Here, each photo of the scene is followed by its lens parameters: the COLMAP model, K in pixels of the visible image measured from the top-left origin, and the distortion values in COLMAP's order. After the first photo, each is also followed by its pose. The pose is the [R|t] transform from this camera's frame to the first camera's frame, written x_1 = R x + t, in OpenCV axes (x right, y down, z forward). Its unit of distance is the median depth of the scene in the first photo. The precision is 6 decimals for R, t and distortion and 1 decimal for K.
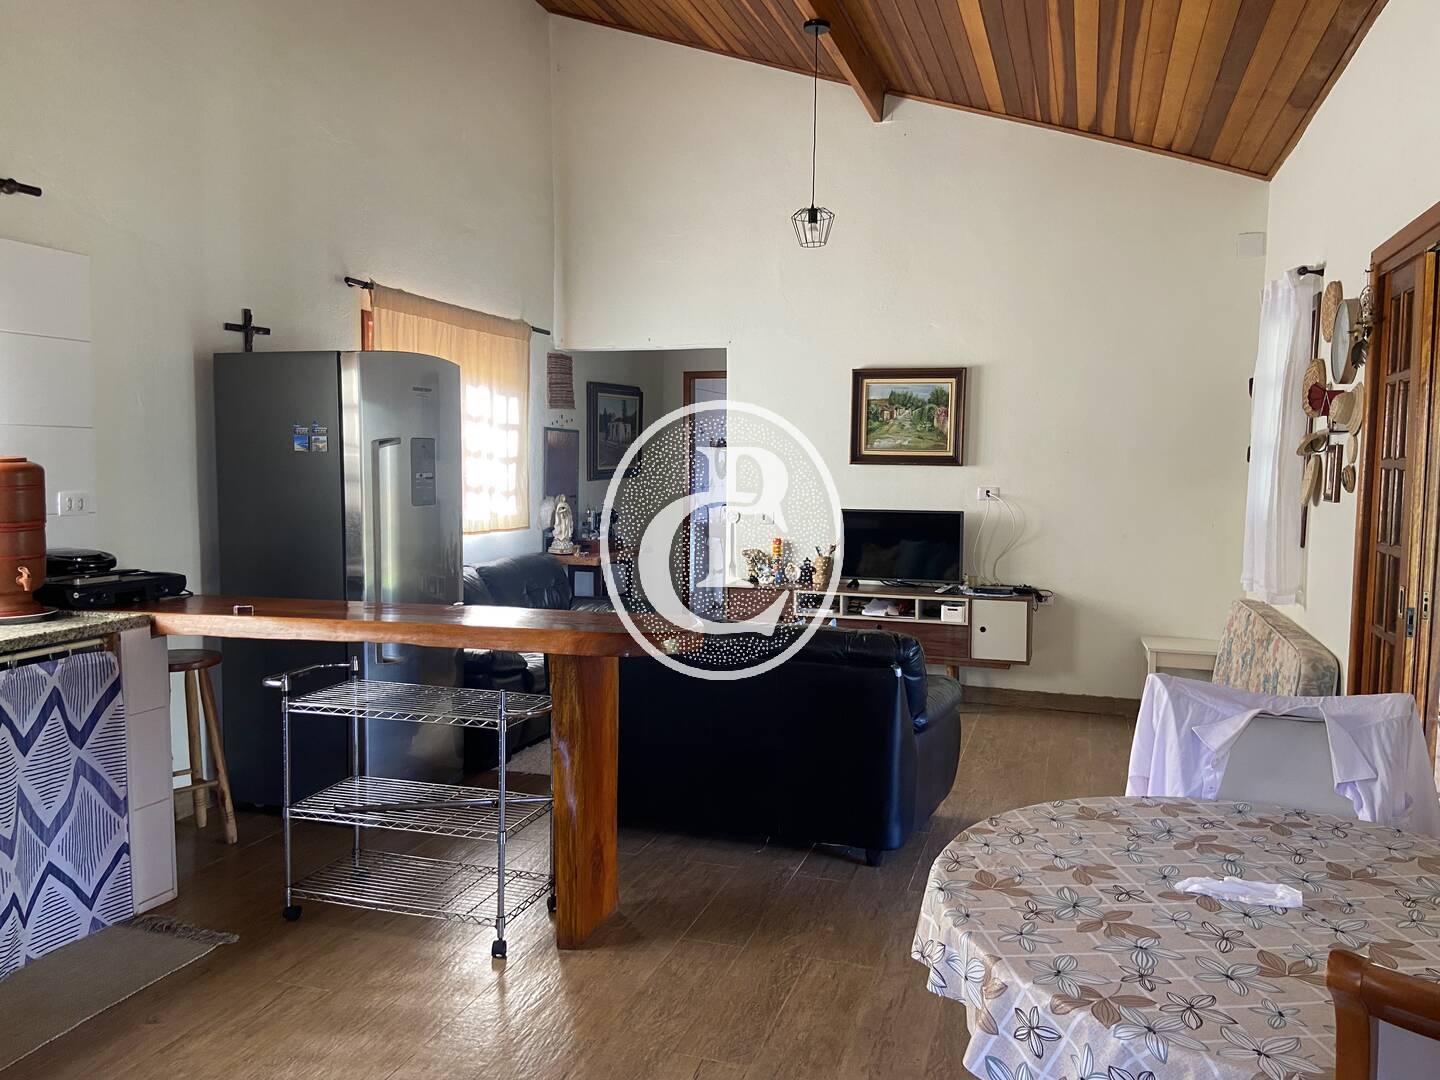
lens RADIAL K [[1080.7, 0, 715.9], [0, 1080.7, 541.2], [0, 0, 1]] dist [0.106648, -0.128138]
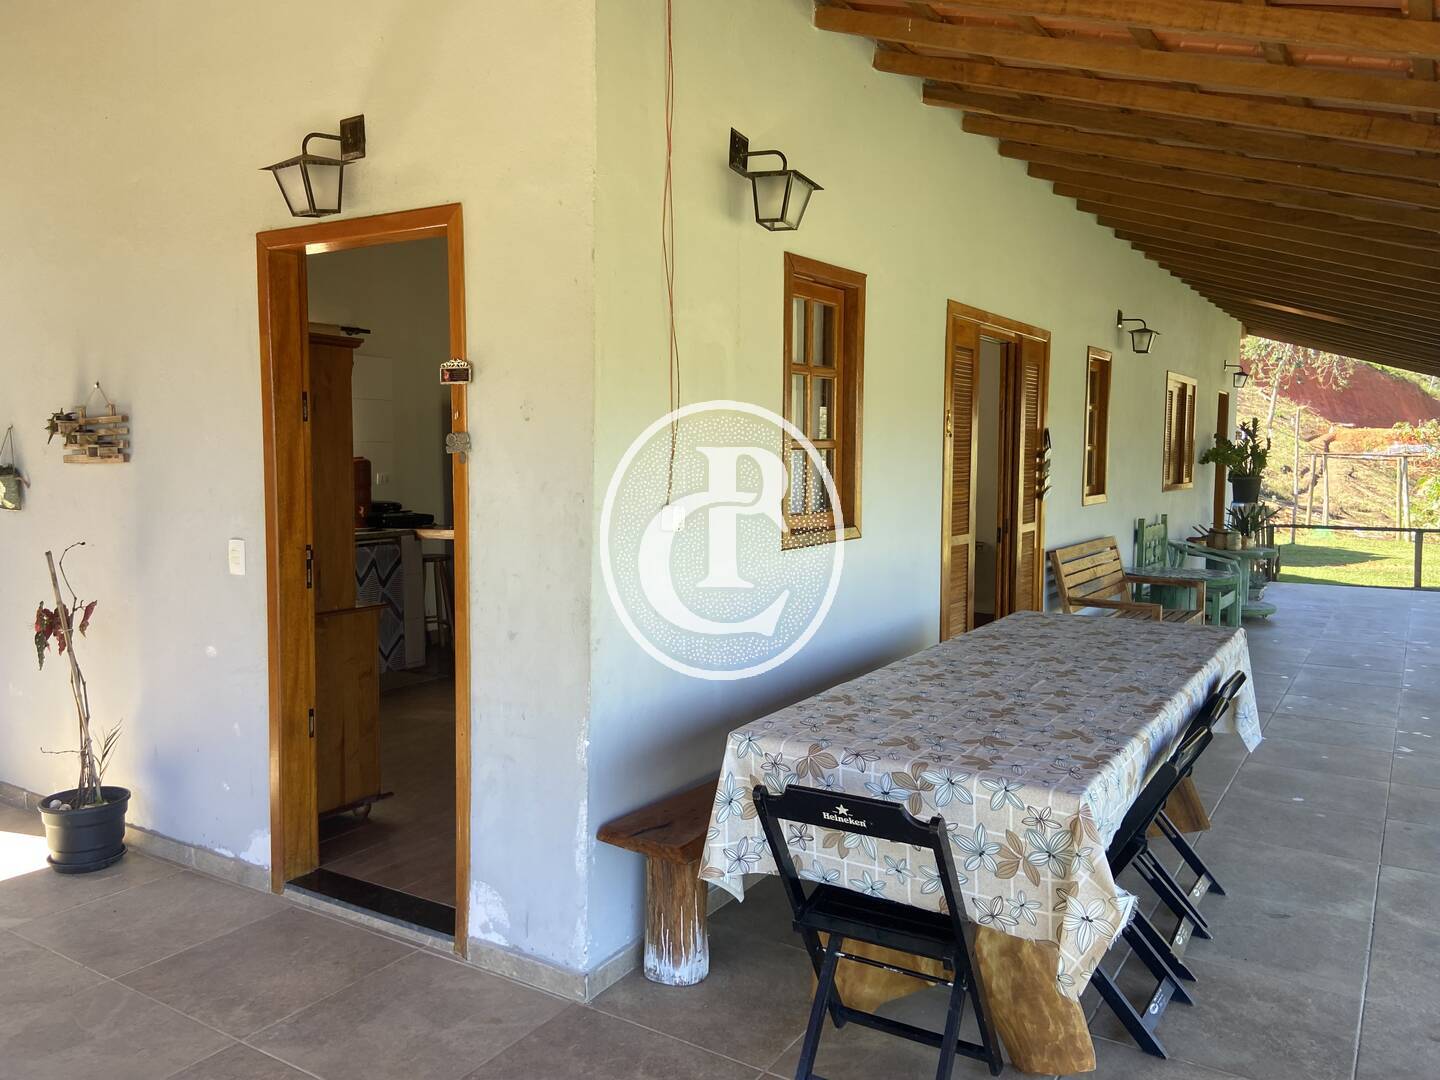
lens RADIAL K [[1080.7, 0, 729.0], [0, 1080.7, 533.6], [0, 0, 1]] dist [0.106648, -0.128138]
pose [[0.972858, 0.010846, -0.231150, 0.577505], [-0.011540, 0.999932, -0.001648, 0.072967], [0.231117, 0.004271, 0.972917, -0.928833]]
